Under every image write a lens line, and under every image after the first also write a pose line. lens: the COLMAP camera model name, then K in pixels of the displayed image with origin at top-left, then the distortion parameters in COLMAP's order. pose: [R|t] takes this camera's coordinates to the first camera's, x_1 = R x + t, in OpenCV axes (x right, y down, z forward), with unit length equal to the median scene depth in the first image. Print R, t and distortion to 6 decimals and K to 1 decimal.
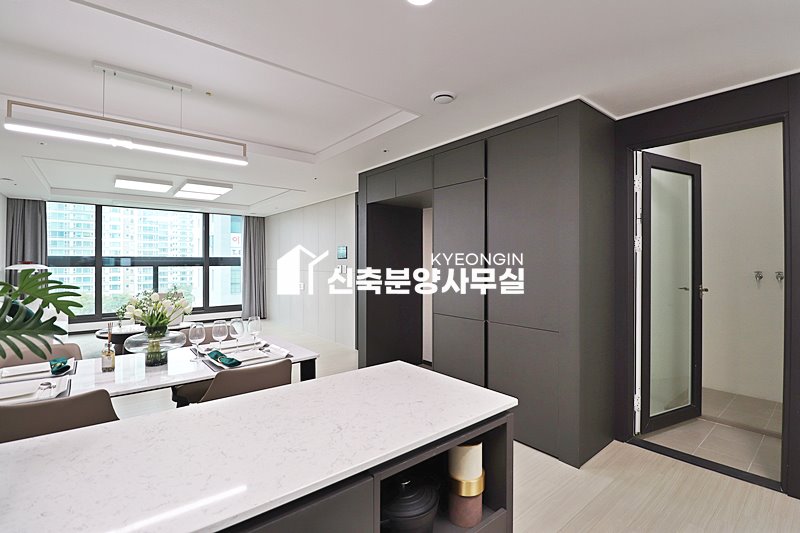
lens RADIAL K [[369.9, 0, 401.1], [0, 369.9, 262.0], [0, 0, 1]] dist [-0.002117, -0.011614]
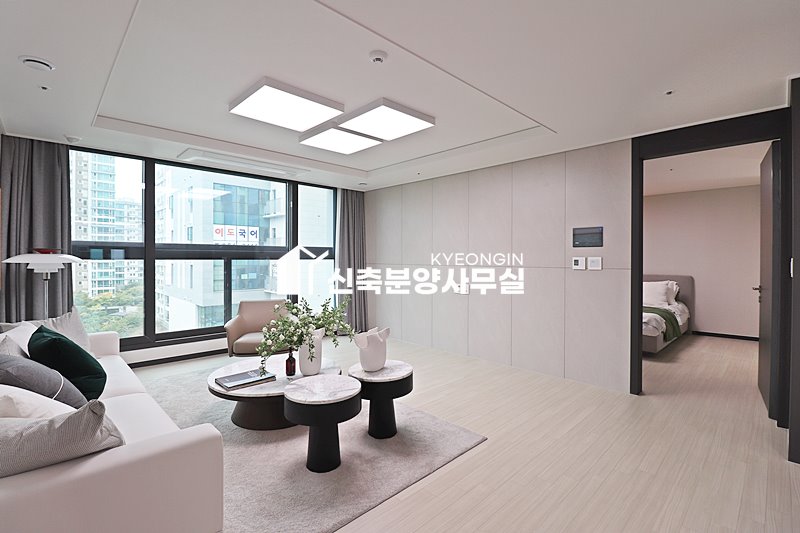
lens RADIAL K [[369.9, 0, 401.1], [0, 369.9, 262.0], [0, 0, 1]] dist [-0.002117, -0.011614]
pose [[0.996450, 0.001922, 0.084164, -1.003196], [-0.002921, 0.999927, 0.011745, 0.019433], [-0.084135, -0.011949, 0.996383, 0.761219]]
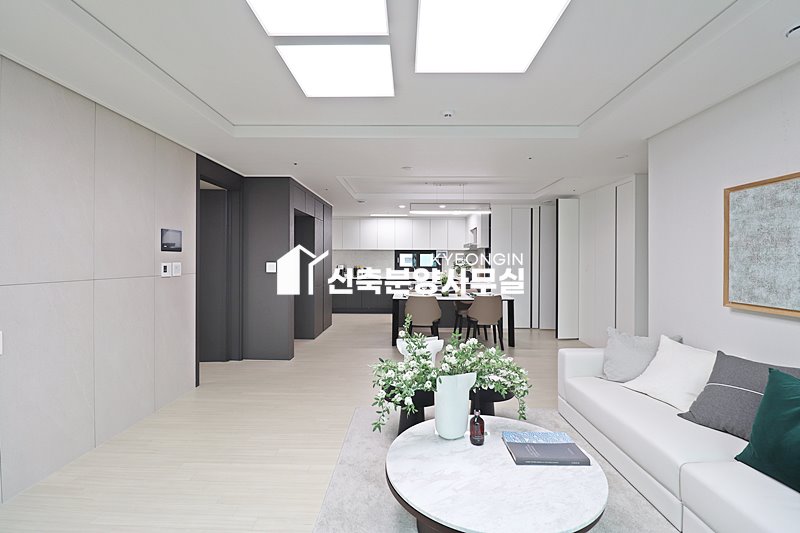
lens RADIAL K [[368.6, 0, 403.3], [0, 368.6, 259.4], [0, 0, 1]] dist [-0.003811, -0.013596]
pose [[-0.766968, -0.000546, 0.641685, -1.507847], [-0.002756, 0.999993, -0.002444, 0.007536], [-0.641679, -0.003644, -0.766964, 2.287915]]
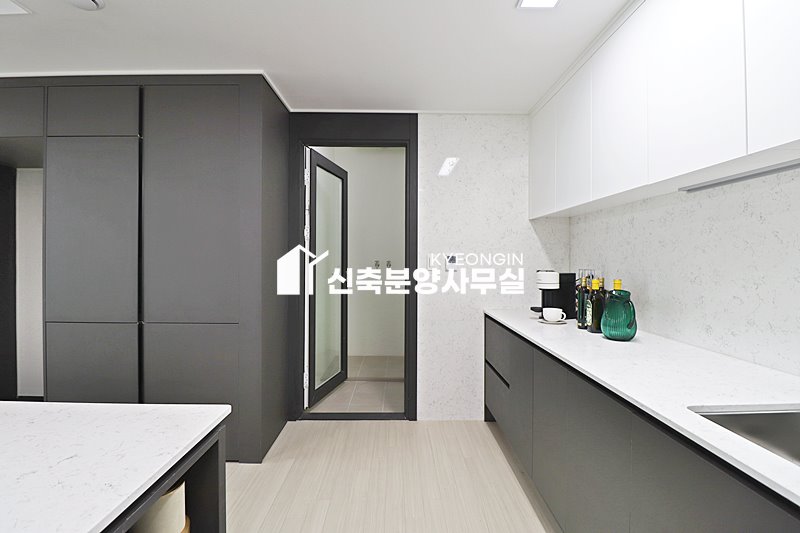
lens RADIAL K [[369.9, 0, 401.1], [0, 369.9, 262.0], [0, 0, 1]] dist [-0.002117, -0.011614]
pose [[0.625096, -0.001204, 0.780547, -0.027452], [-0.004312, 0.999978, 0.004995, 0.025683], [-0.780536, -0.006488, 0.625077, 0.094480]]
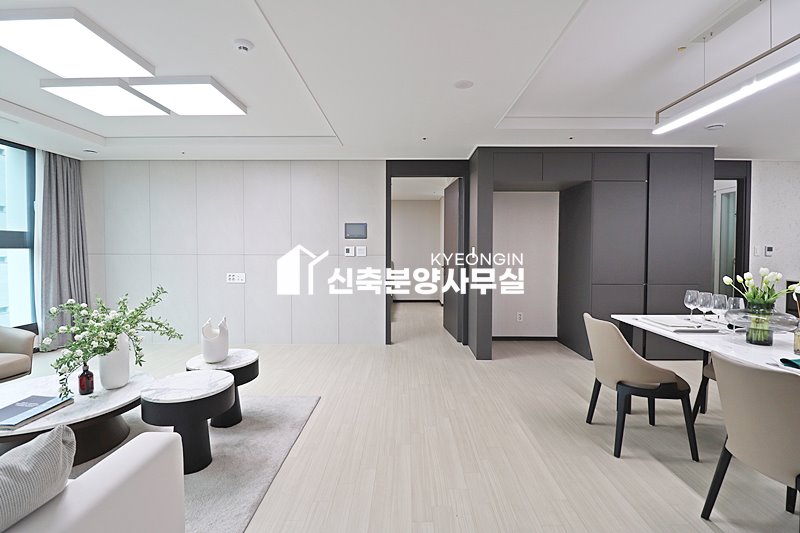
lens RADIAL K [[369.9, 0, 401.1], [0, 369.9, 262.0], [0, 0, 1]] dist [-0.002117, -0.011614]
pose [[0.641728, -0.023458, 0.766573, -1.356833], [-0.002863, 0.999452, 0.032981, 0.029710], [-0.766927, -0.023360, 0.641309, 0.774022]]
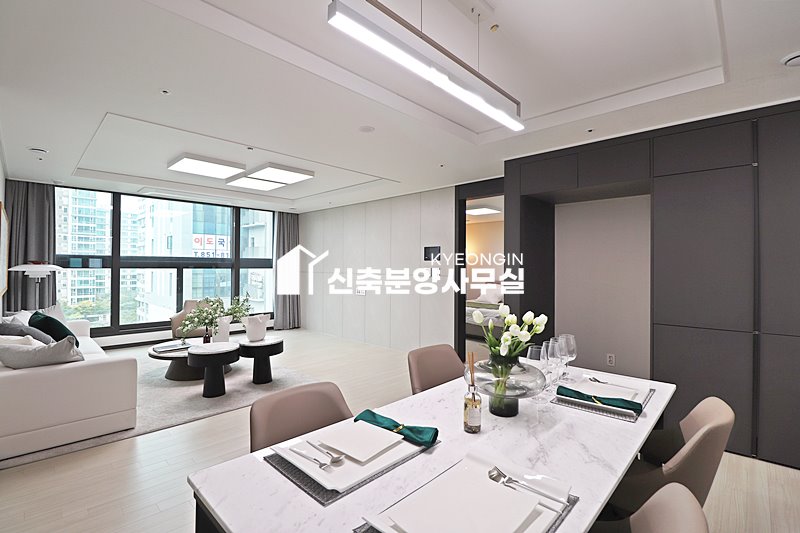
lens RADIAL K [[366.9, 0, 400.2], [0, 366.9, 265.0], [0, 0, 1]] dist [-0.002171, -0.011351]
pose [[0.992861, 0.005774, 0.119136, -0.644636], [-0.005346, 0.999978, -0.003911, 0.011512], [-0.119156, 0.003246, 0.992870, 0.258944]]
